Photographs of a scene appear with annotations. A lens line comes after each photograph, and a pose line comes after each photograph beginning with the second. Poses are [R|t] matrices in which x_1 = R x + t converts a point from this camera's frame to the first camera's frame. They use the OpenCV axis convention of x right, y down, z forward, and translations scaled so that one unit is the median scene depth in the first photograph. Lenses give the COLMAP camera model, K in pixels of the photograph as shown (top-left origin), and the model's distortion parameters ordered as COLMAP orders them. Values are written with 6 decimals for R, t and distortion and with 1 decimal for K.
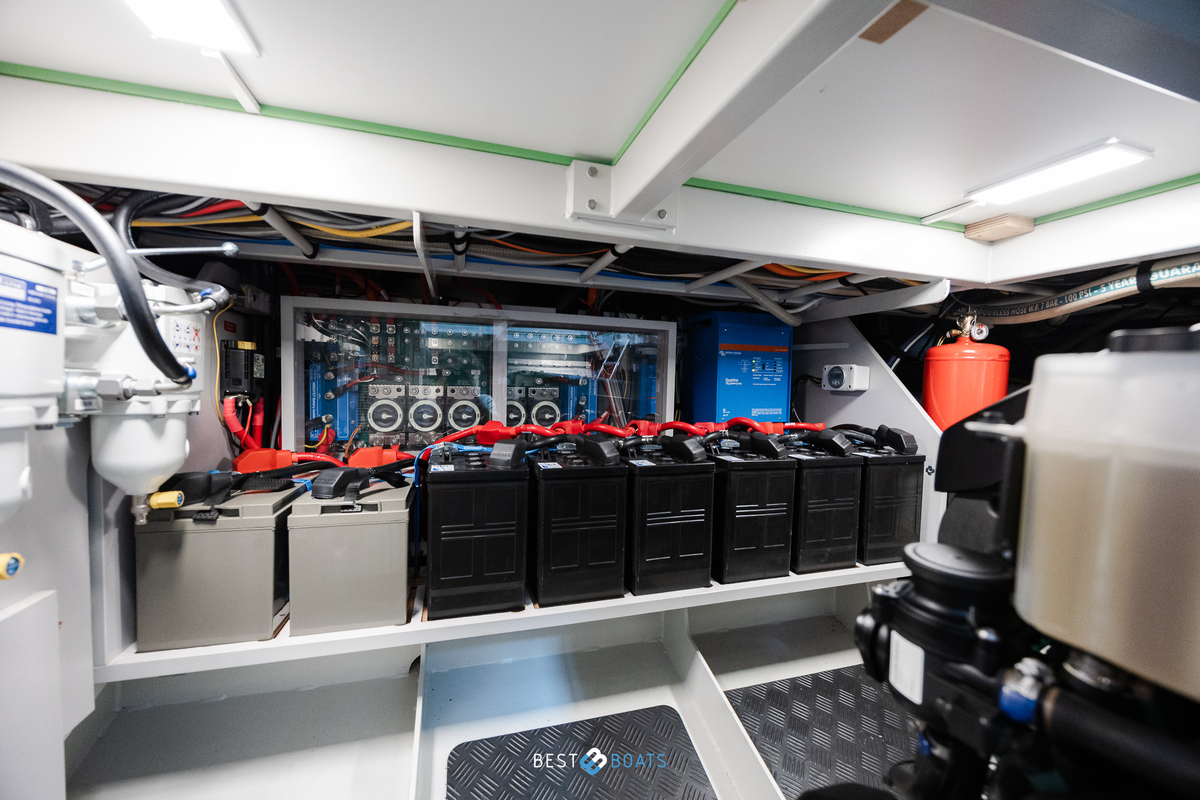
lens RADIAL K [[460.7, 0, 598.3], [0, 460.7, 401.6], [0, 0, 1]] dist [0.001047, -0.000172]
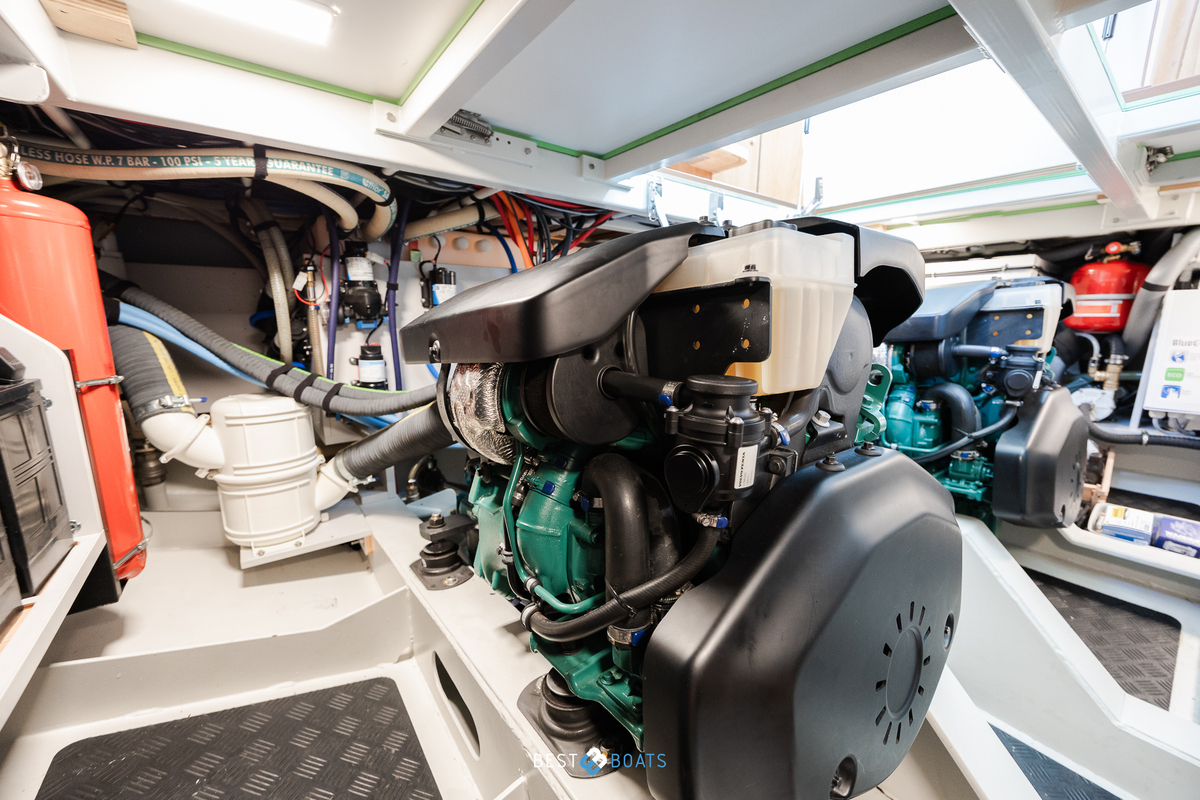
lens RADIAL K [[460.7, 0, 598.3], [0, 460.7, 401.6], [0, 0, 1]] dist [0.001047, -0.000172]
pose [[-0.345582, -0.197098, 0.917456, -0.105234], [0.024207, 0.975495, 0.218685, 0.039468], [-0.938076, 0.097782, -0.332342, 0.638100]]
